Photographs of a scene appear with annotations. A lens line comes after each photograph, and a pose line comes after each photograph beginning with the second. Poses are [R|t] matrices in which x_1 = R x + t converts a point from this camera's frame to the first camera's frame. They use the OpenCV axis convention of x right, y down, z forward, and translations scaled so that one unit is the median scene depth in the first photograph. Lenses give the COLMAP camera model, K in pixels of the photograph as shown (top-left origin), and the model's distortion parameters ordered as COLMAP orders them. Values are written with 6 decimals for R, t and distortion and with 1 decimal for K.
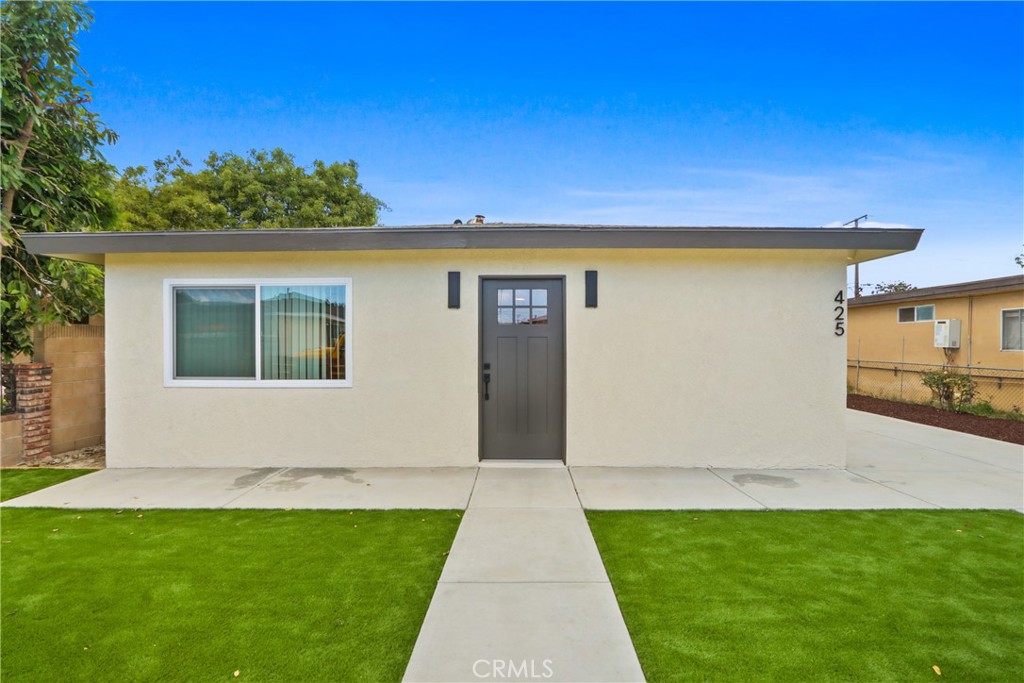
lens RADIAL K [[479.0, 0, 522.2], [0, 479.0, 344.5], [0, 0, 1]] dist [-0.013622, 0.000695]
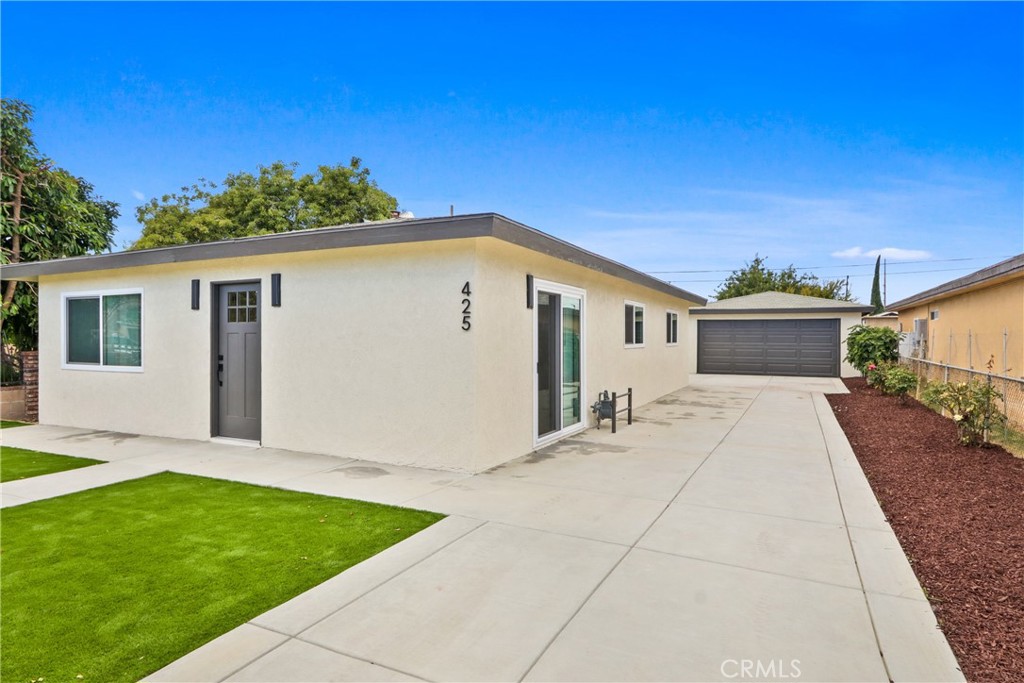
lens RADIAL K [[595.9, 0, 511.0], [0, 595.9, 334.9], [0, 0, 1]] dist [0.001836, 0.001010]
pose [[0.897039, -0.002233, -0.441945, 1.229339], [-0.001026, 0.999974, -0.007137, -0.001034], [0.441949, 0.006855, 0.897014, -0.007553]]
